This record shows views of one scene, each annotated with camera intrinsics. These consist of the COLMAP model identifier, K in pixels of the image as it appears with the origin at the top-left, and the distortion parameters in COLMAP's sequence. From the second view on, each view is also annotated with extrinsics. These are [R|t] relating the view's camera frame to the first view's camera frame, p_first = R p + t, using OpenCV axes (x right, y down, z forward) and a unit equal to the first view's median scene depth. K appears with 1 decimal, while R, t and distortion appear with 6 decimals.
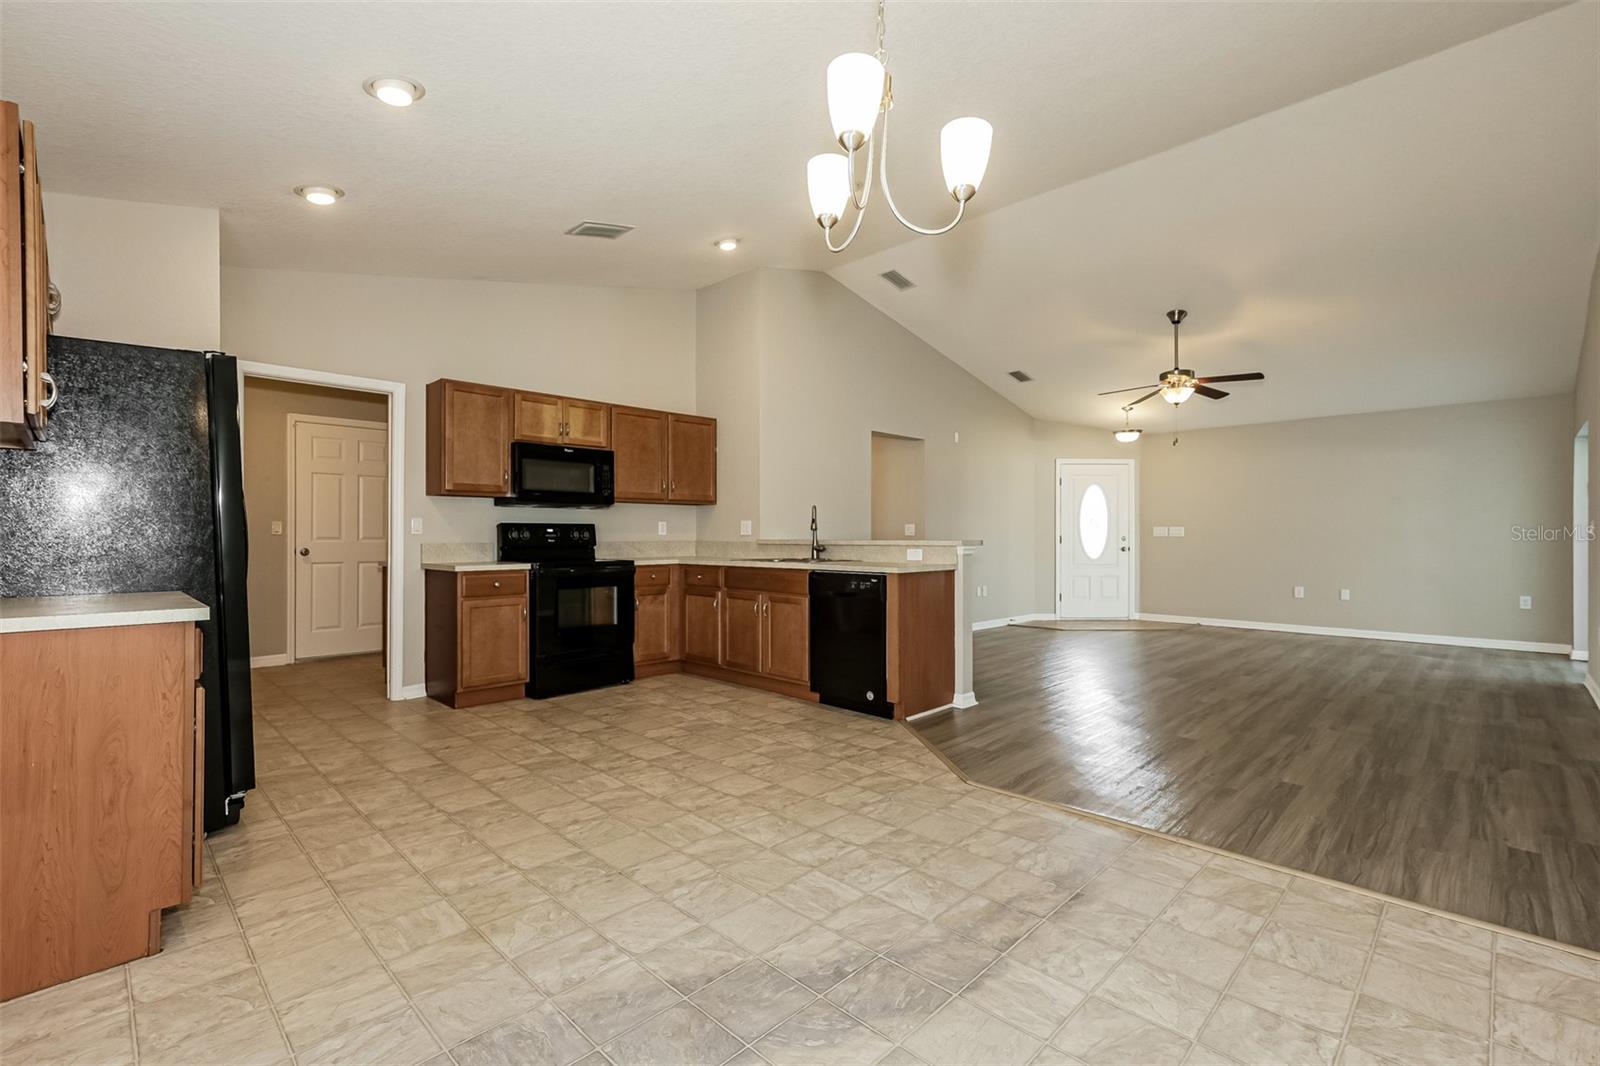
lens RADIAL K [[714.3, 0, 797.9], [0, 714.3, 536.0], [0, 0, 1]] dist [0.000869, 0.000080]
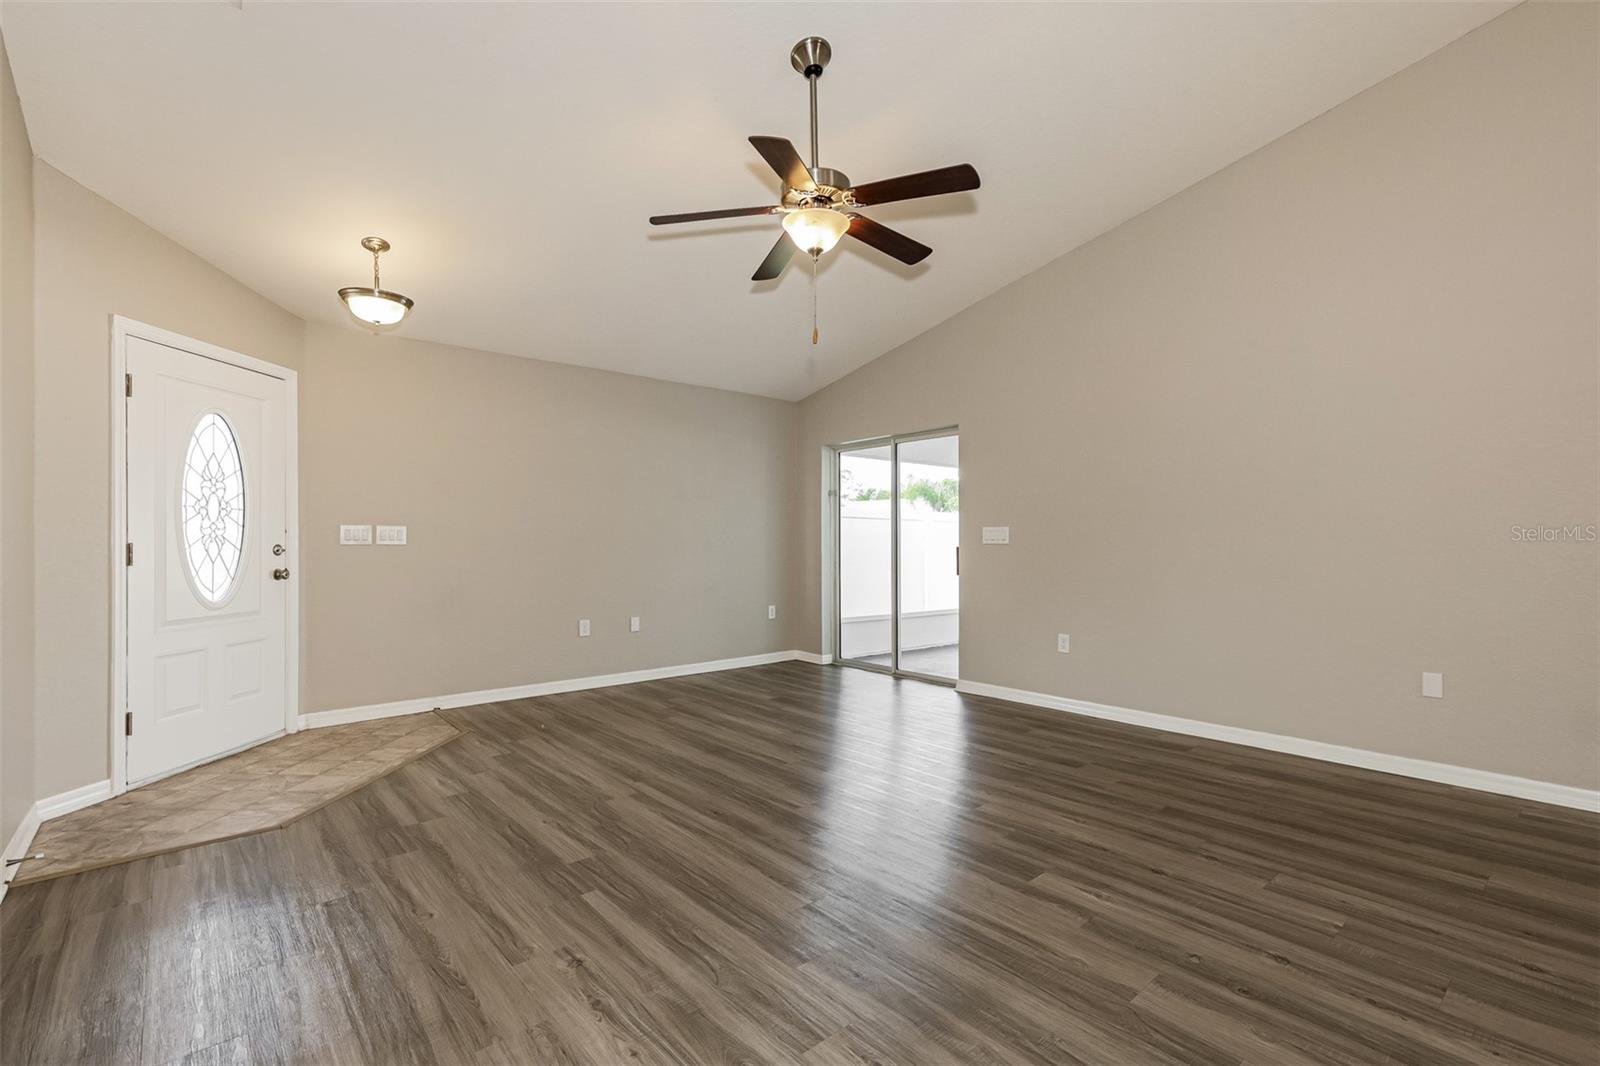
lens RADIAL K [[714.3, 0, 797.9], [0, 714.3, 536.0], [0, 0, 1]] dist [0.000869, 0.000080]
pose [[0.076702, 0.004234, 0.997045, 0.092846], [0.004821, 0.999978, -0.004617, -0.002243], [-0.997042, 0.005160, 0.076680, 1.160326]]
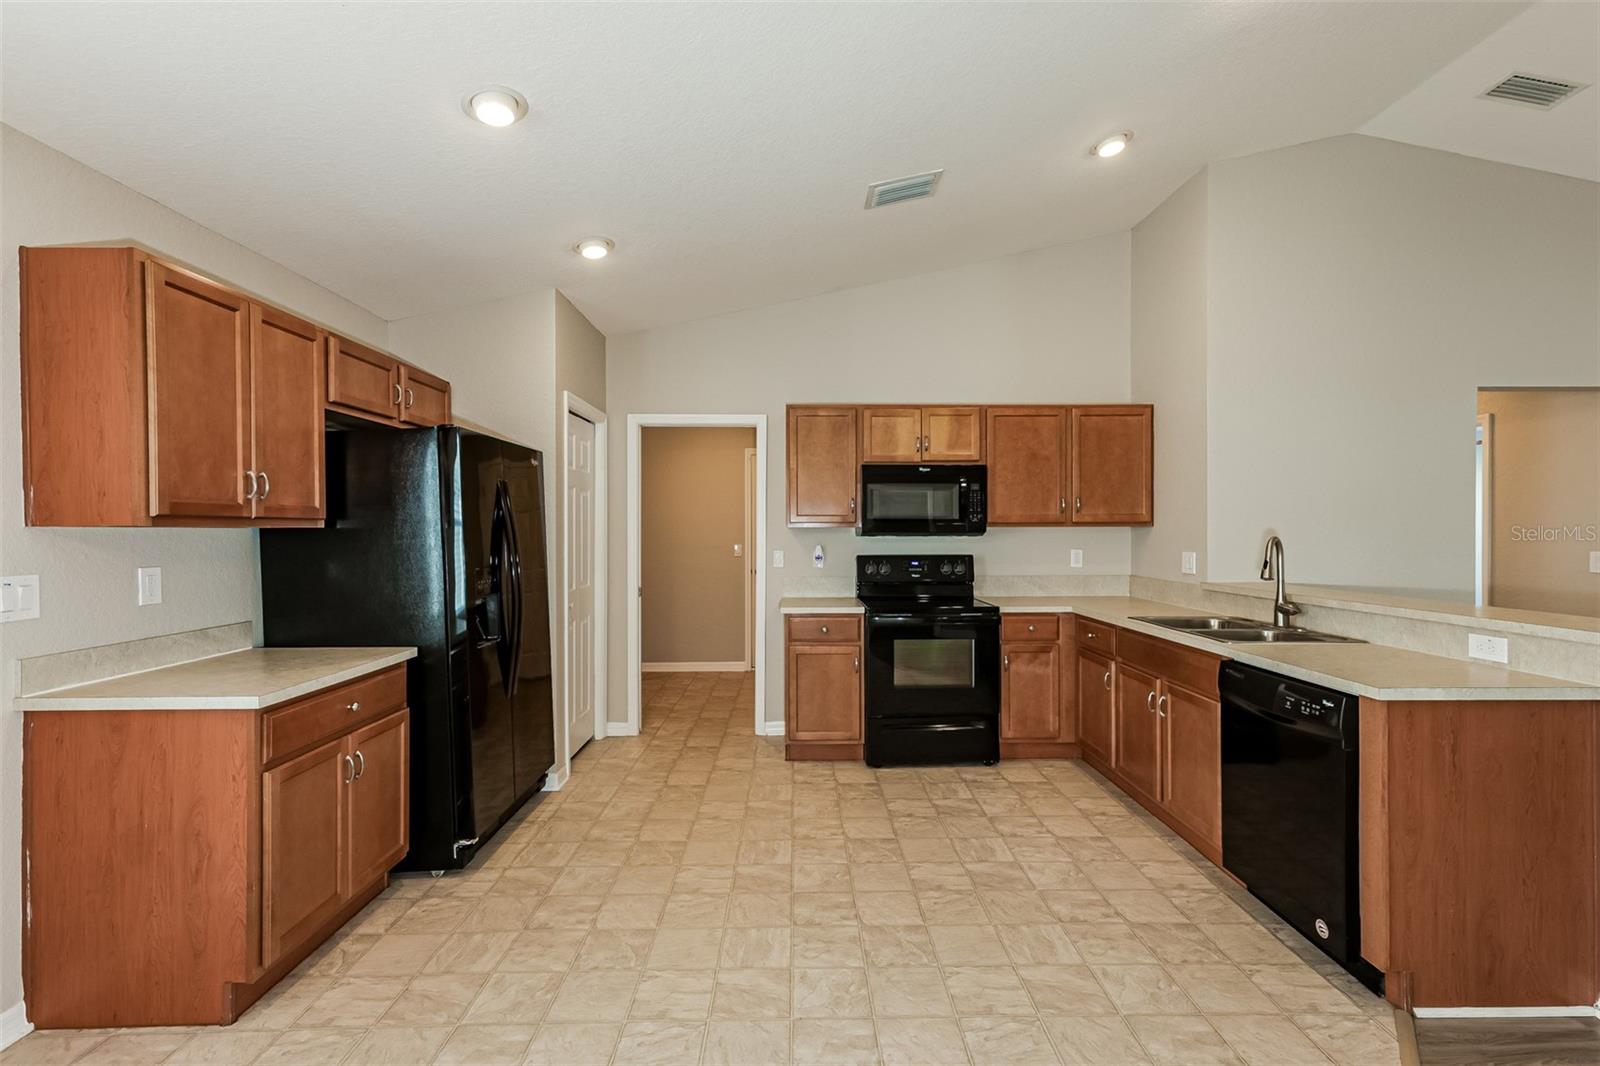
lens RADIAL K [[712.0, 0, 800.0], [0, 712.0, 533.0], [0, 0, 1]] dist [0.012155, 0.000118]
pose [[0.713206, 0.000603, -0.700955, 0.156980], [0.002354, 0.999992, 0.003256, -0.048528], [0.700951, -0.003973, 0.713198, 0.305156]]
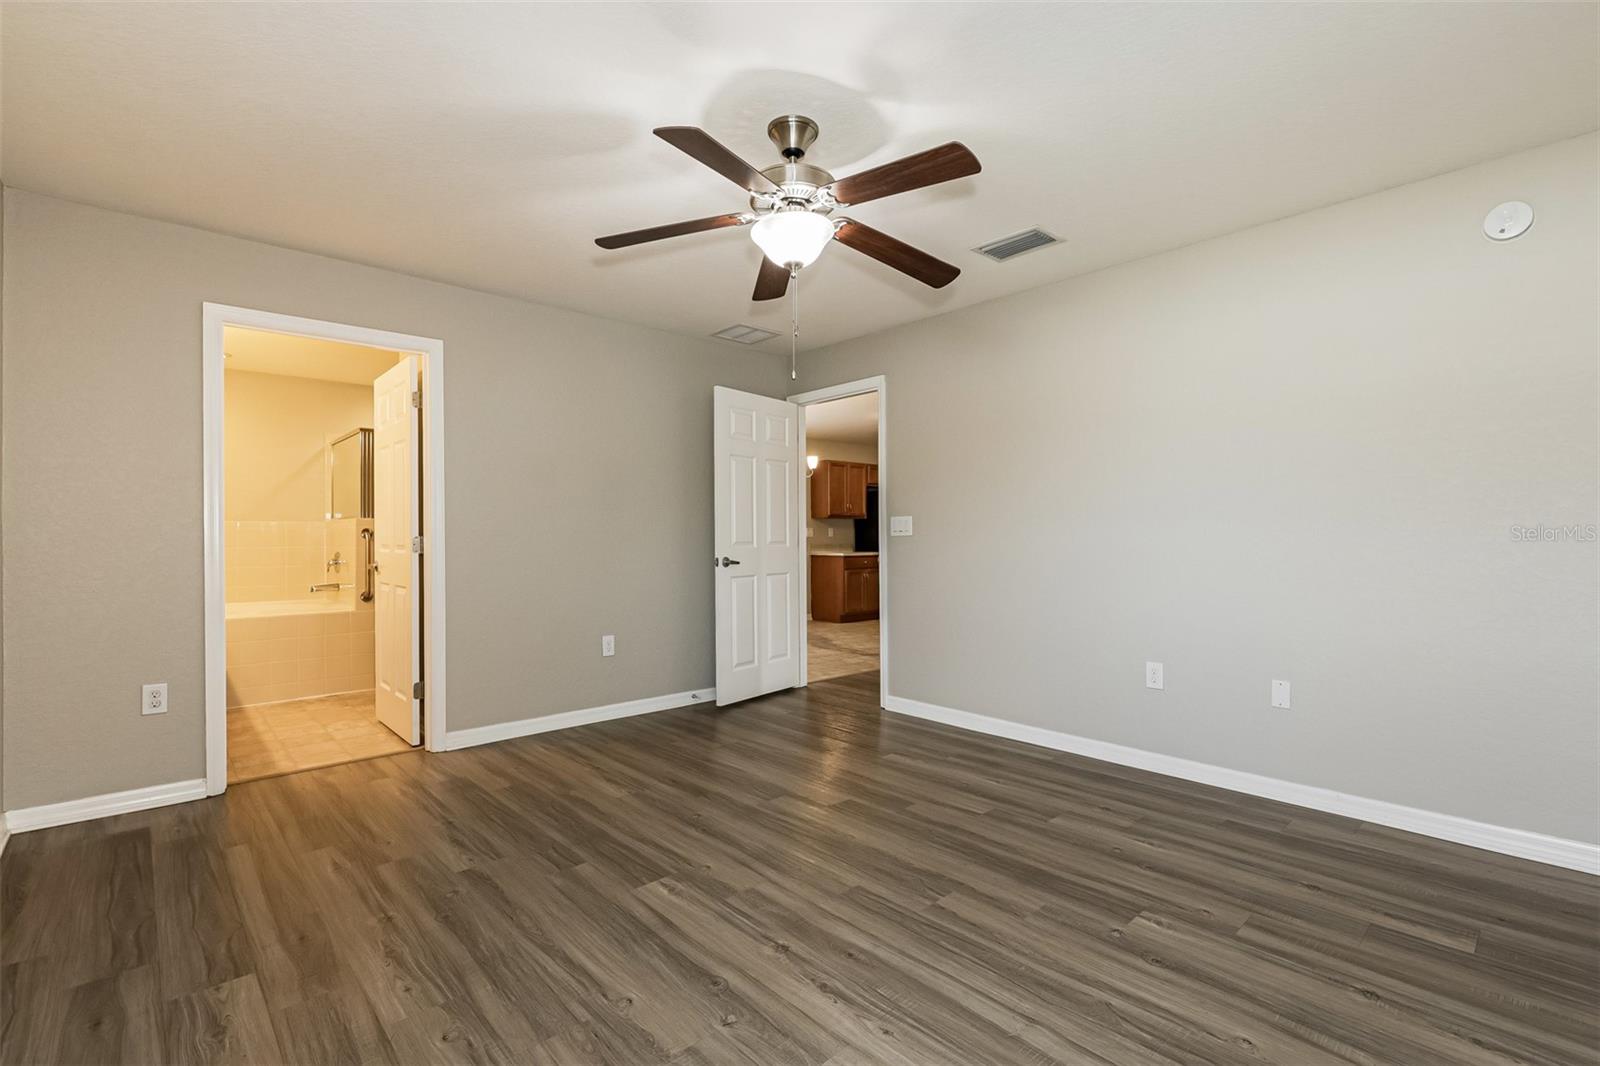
lens RADIAL K [[714.3, 0, 797.9], [0, 714.3, 536.0], [0, 0, 1]] dist [0.000869, 0.000080]
pose [[-0.049402, -0.001885, -0.998777, 1.432242], [0.002966, 0.999994, -0.002034, -0.003567], [0.998775, -0.003063, -0.049396, 0.347834]]
